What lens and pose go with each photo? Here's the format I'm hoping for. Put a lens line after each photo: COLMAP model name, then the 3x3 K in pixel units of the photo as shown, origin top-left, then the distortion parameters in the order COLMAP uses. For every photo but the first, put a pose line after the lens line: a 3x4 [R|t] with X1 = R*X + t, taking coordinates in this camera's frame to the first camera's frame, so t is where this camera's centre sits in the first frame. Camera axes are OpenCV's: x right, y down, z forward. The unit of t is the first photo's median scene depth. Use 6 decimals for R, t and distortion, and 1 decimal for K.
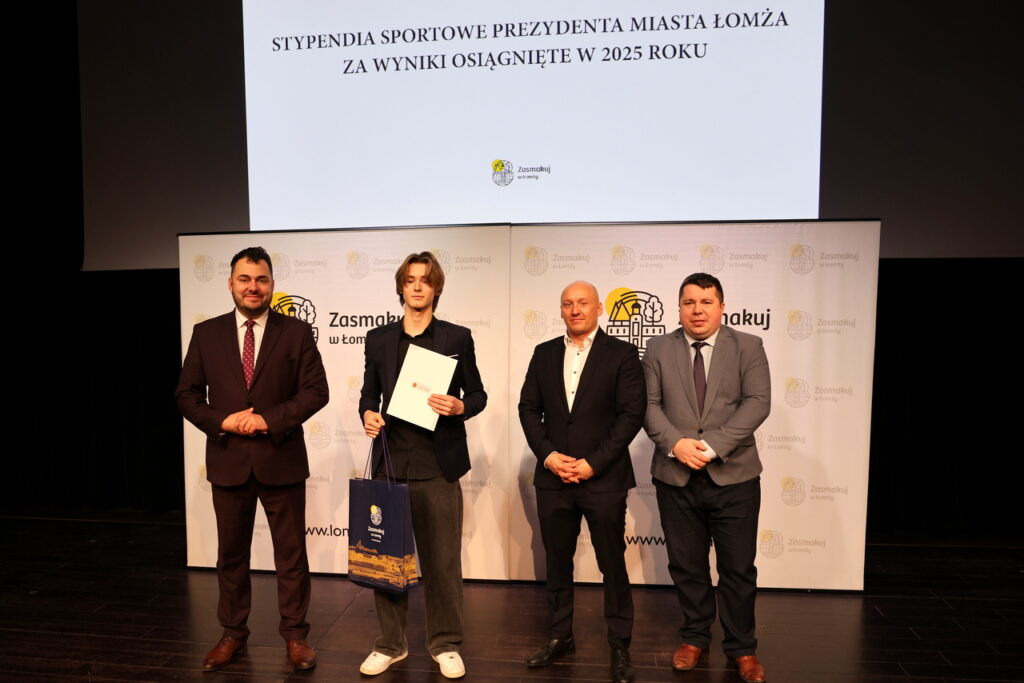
lens RADIAL K [[685.0, 0, 482.7], [0, 685.0, 381.5], [0, 0, 1]] dist [-0.059901, 0.013276]
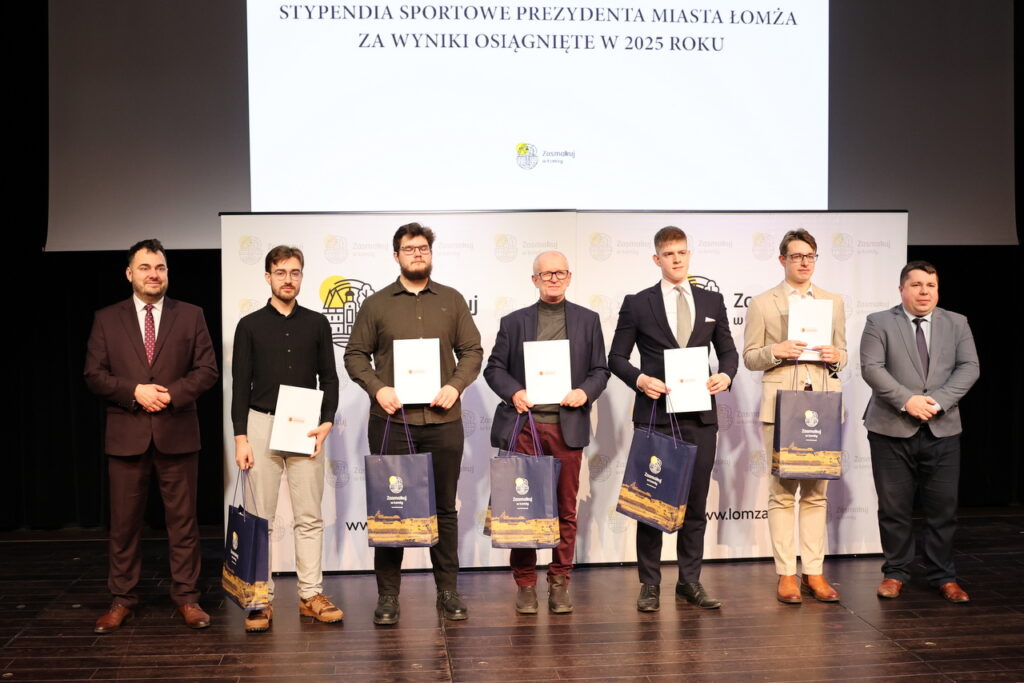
lens RADIAL K [[750.9, 0, 516.5], [0, 750.9, 345.7], [0, 0, 1]] dist [-0.039604, -0.015399]
pose [[0.985077, -0.014426, 0.171507, -0.185516], [0.020919, 0.999129, -0.036112, 0.007268], [-0.170836, 0.039161, 0.984521, -0.057926]]
